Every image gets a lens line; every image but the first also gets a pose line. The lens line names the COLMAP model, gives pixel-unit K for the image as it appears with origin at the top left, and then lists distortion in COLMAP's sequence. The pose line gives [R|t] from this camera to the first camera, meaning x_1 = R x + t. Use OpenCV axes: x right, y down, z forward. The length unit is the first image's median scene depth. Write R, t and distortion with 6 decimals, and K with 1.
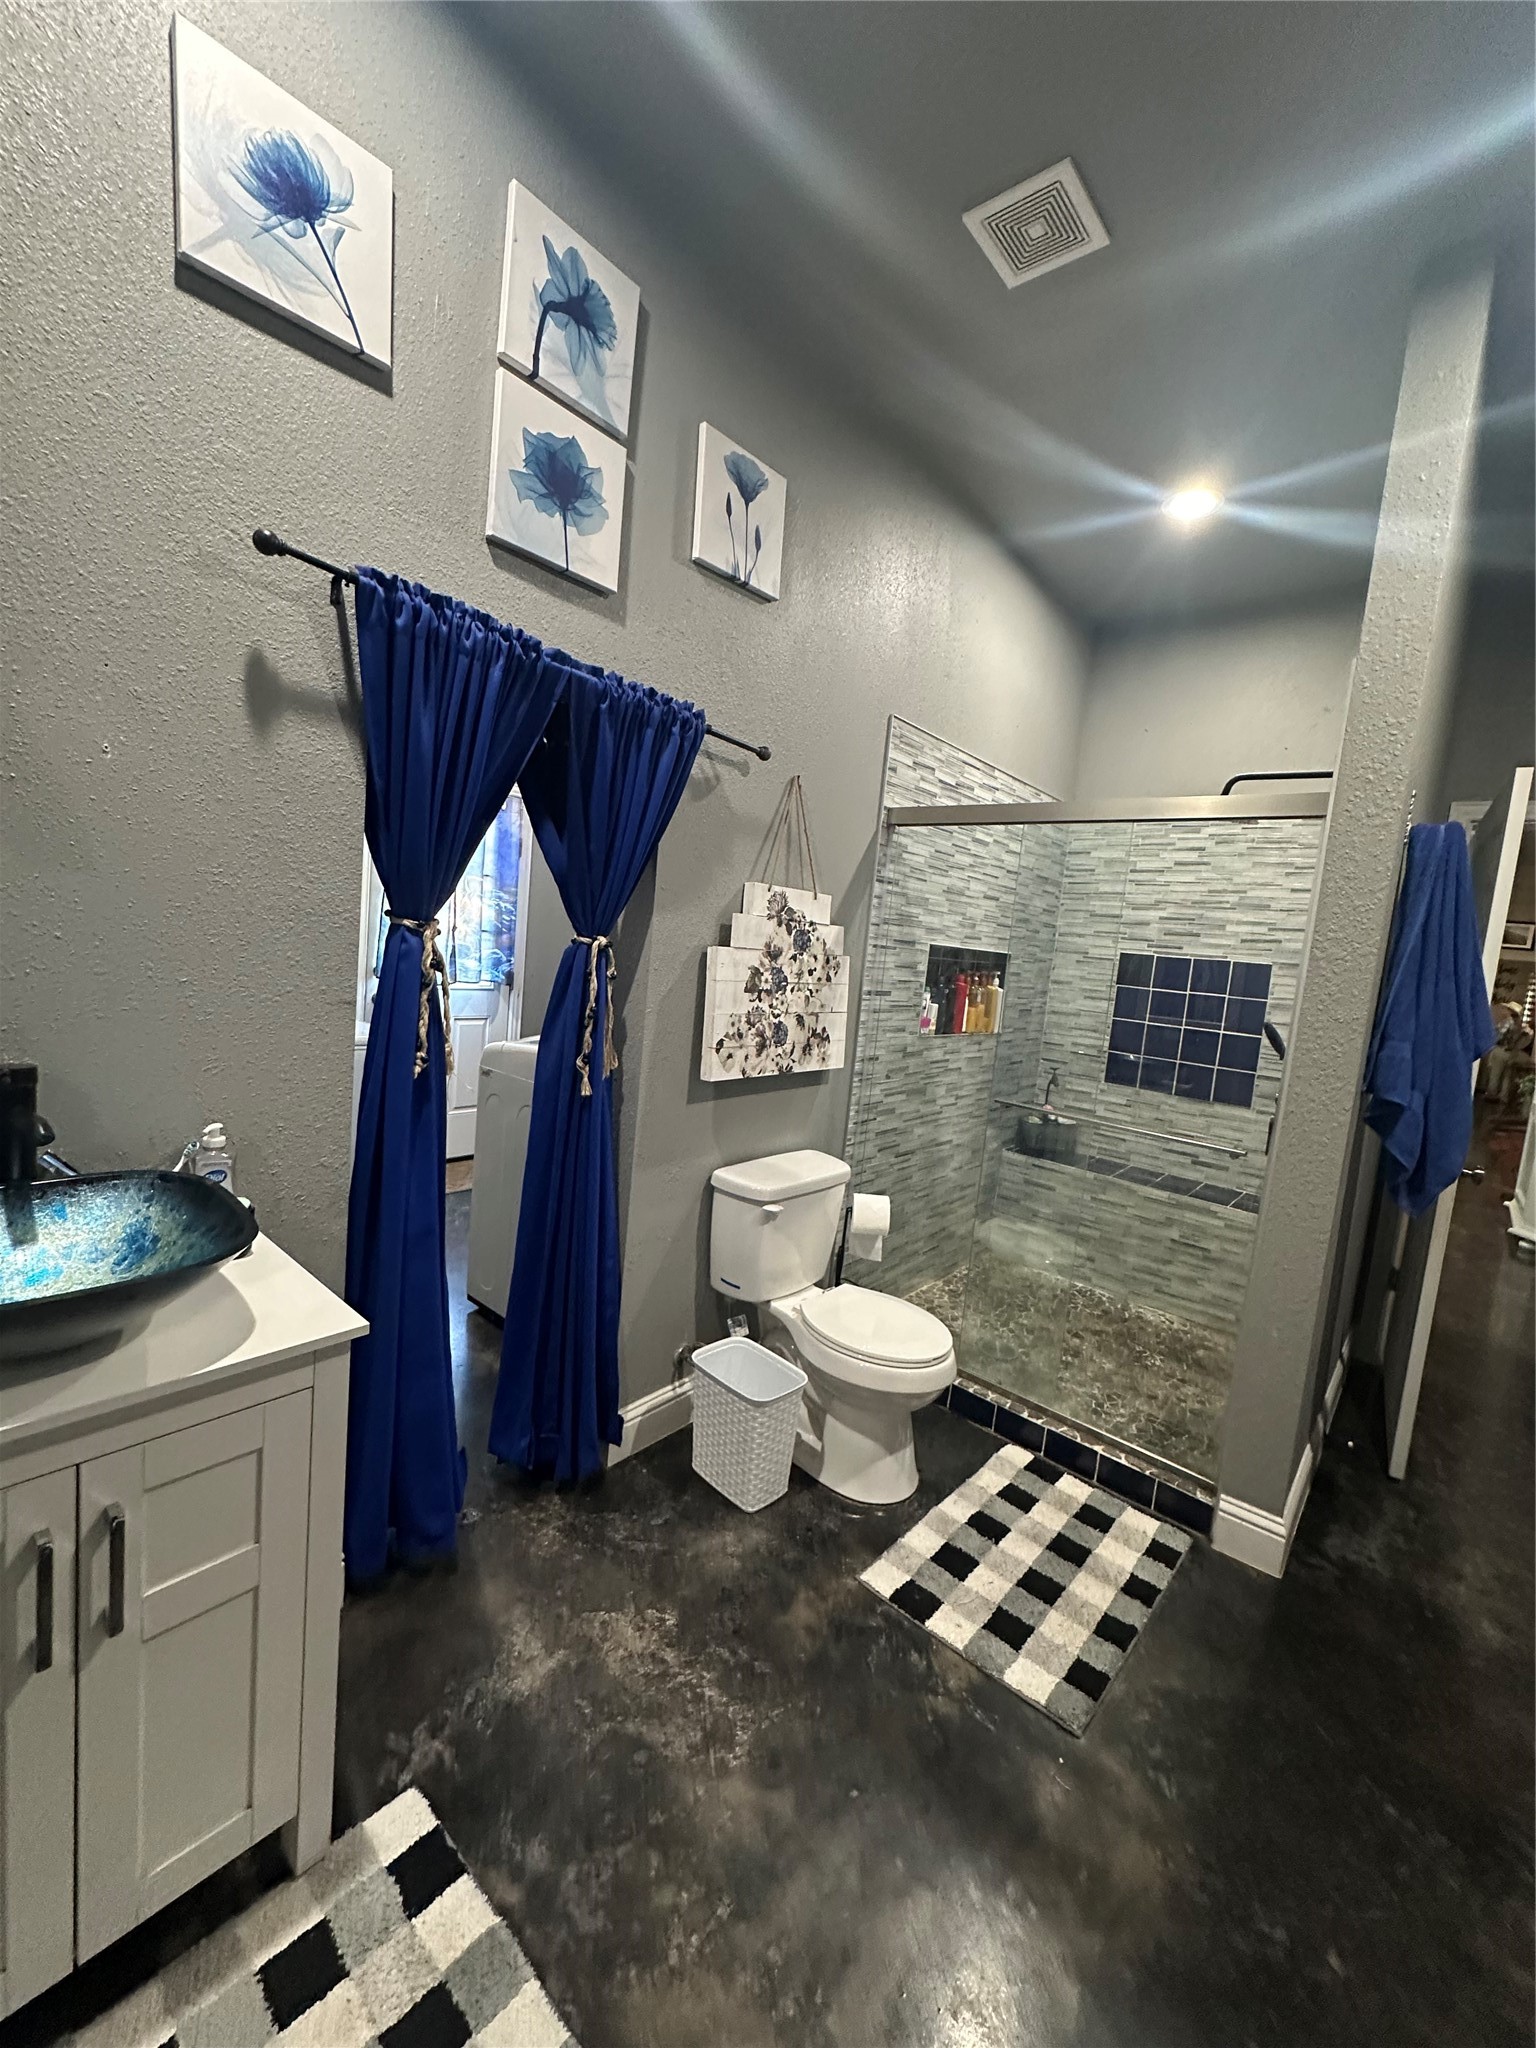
lens RADIAL K [[817.6, 0, 770.7], [0, 817.6, 1023.2], [0, 0, 1]] dist [-0.005414, 0.000807]
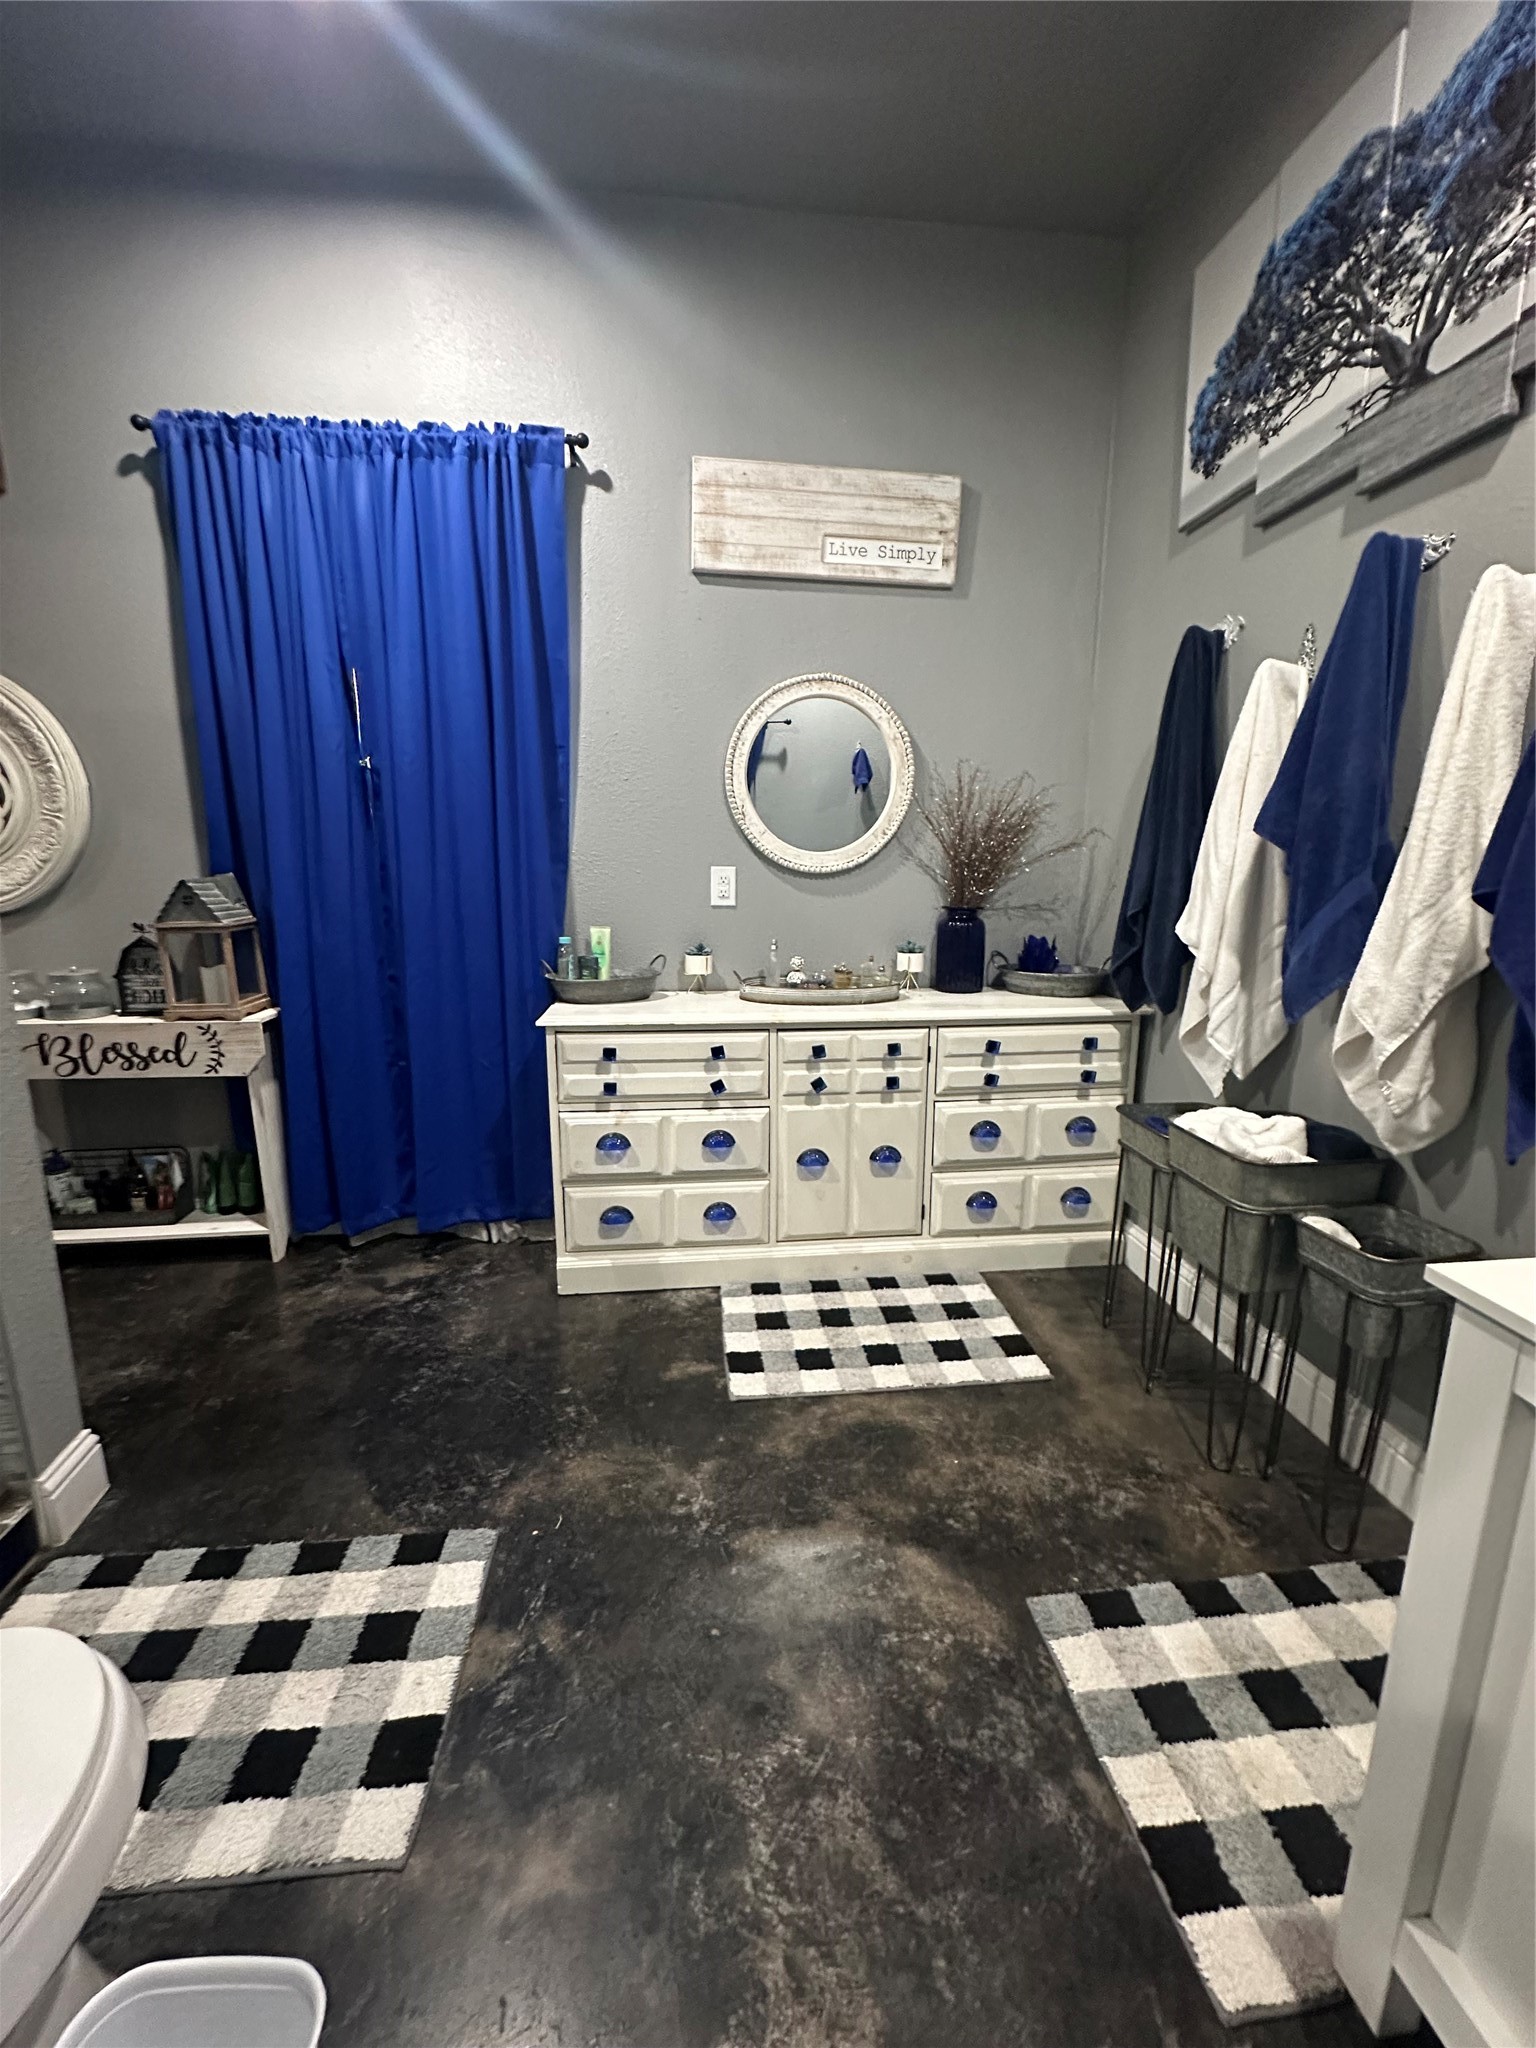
lens RADIAL K [[817.6, 0, 776.7], [0, 817.6, 1025.5], [0, 0, 1]] dist [-0.005414, 0.000807]
pose [[-0.733268, -0.231296, 0.639391, -0.341126], [-0.005439, 0.942329, 0.334644, -0.025165], [-0.679918, 0.241906, -0.692237, 1.257684]]
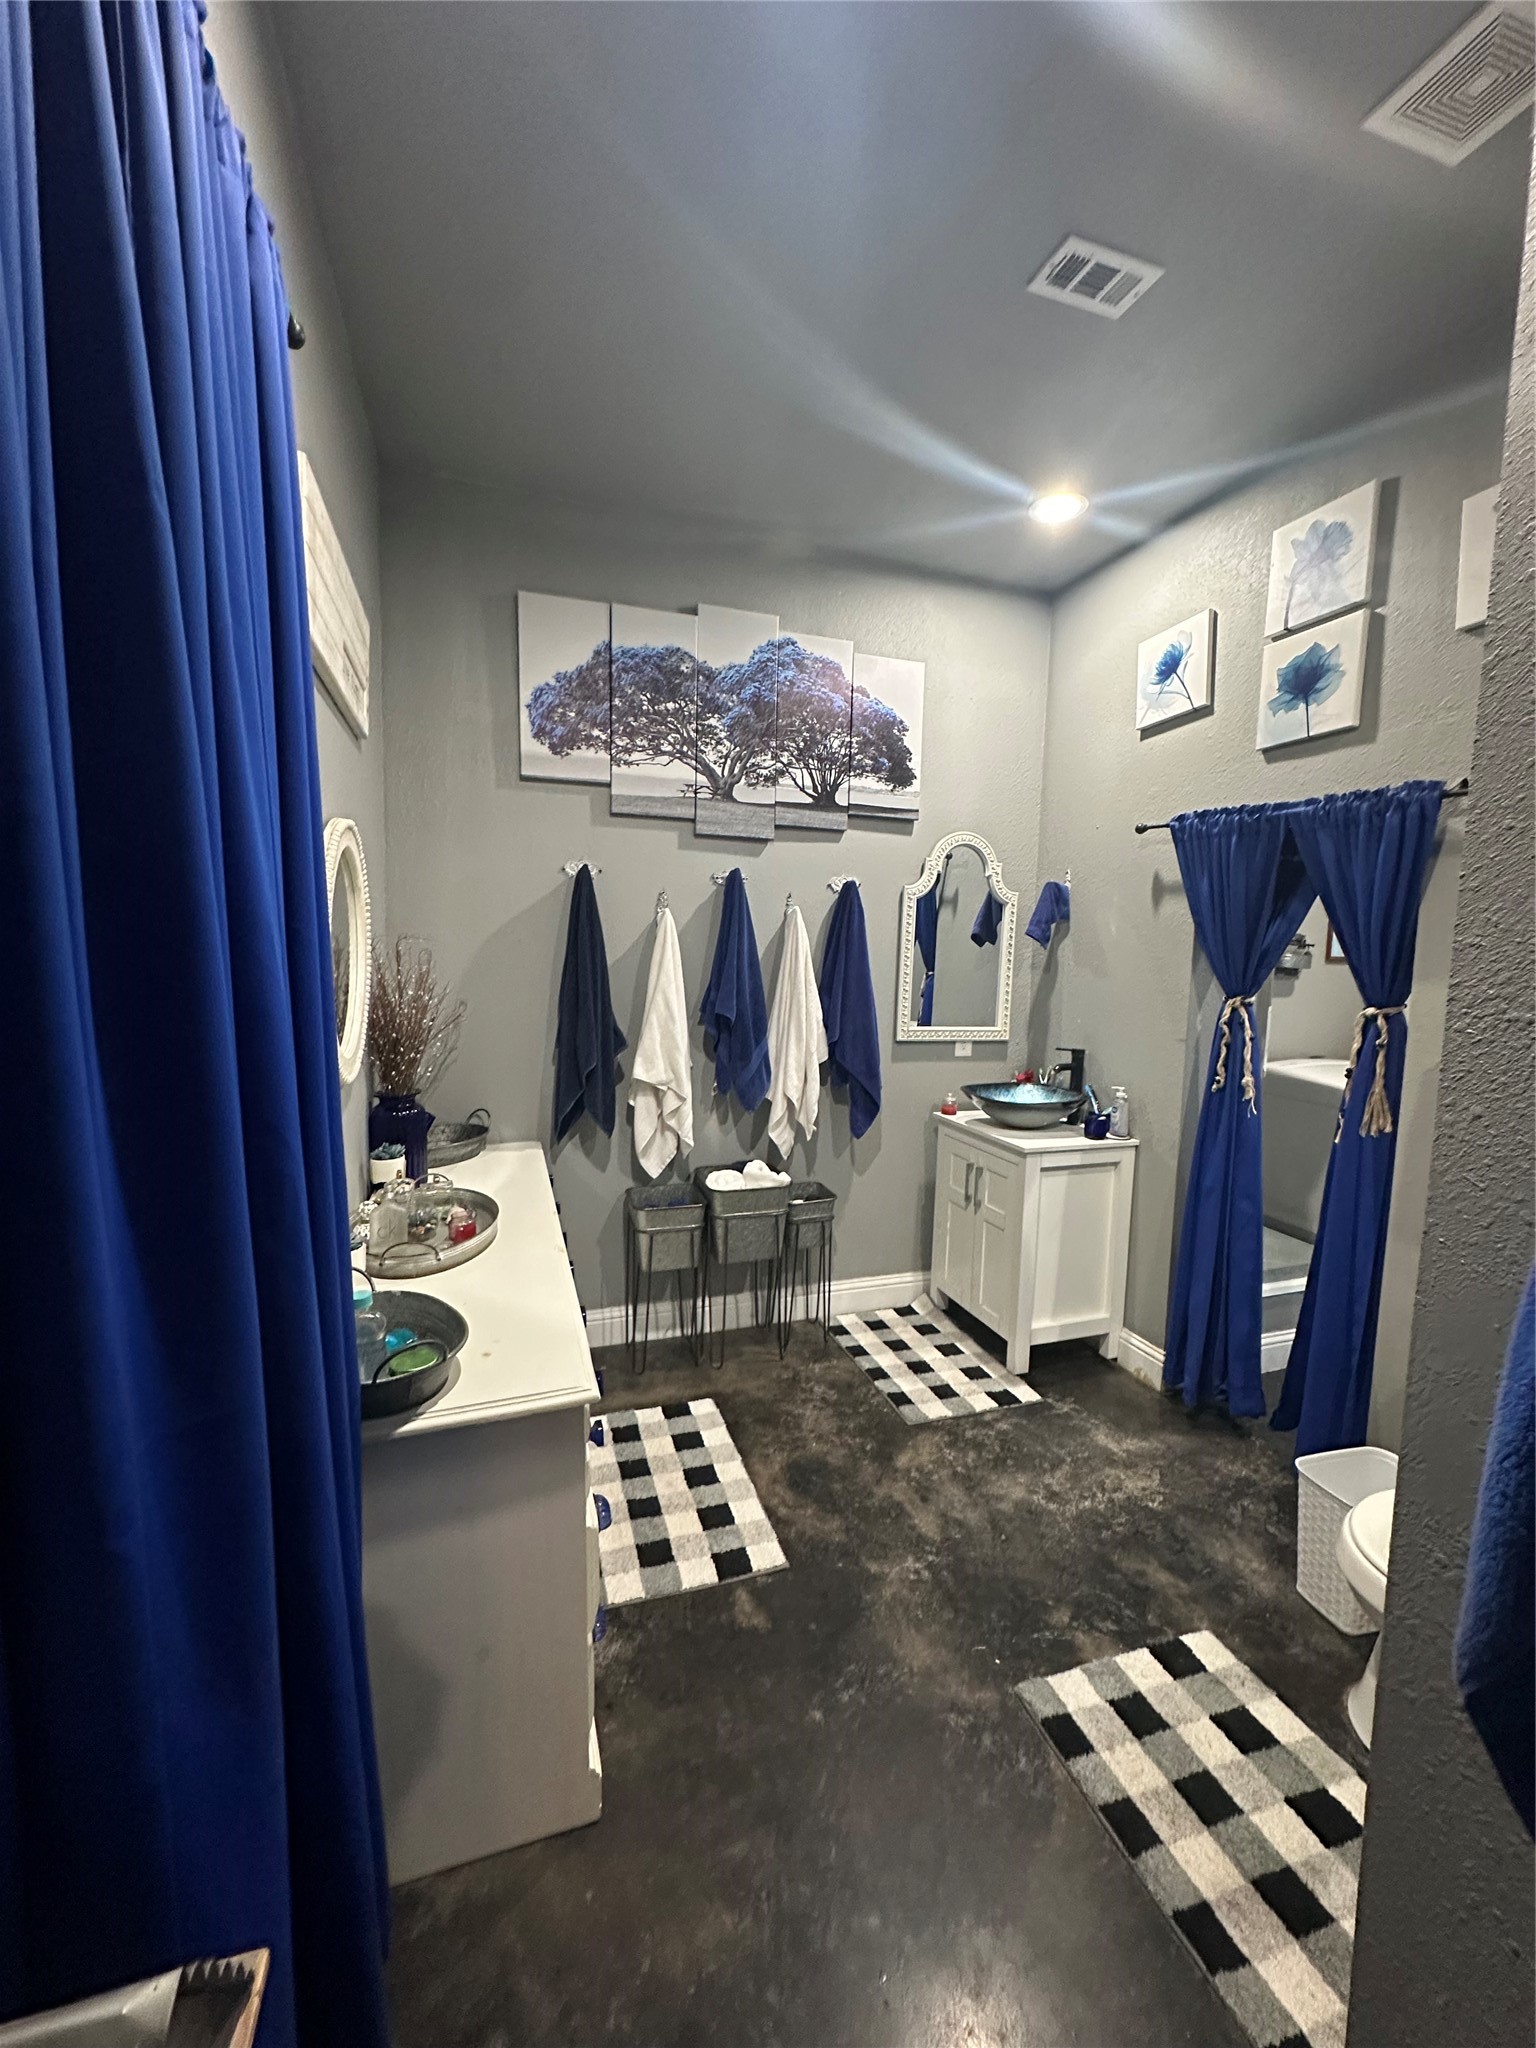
lens RADIAL K [[817.6, 0, 757.4], [0, 817.6, 1027.9], [0, 0, 1]] dist [-0.005414, 0.000807]
pose [[-0.514697, -0.024514, -0.857022, 1.473165], [-0.163125, 0.984132, 0.069817, -0.024366], [0.841711, 0.175736, -0.510528, 1.075473]]
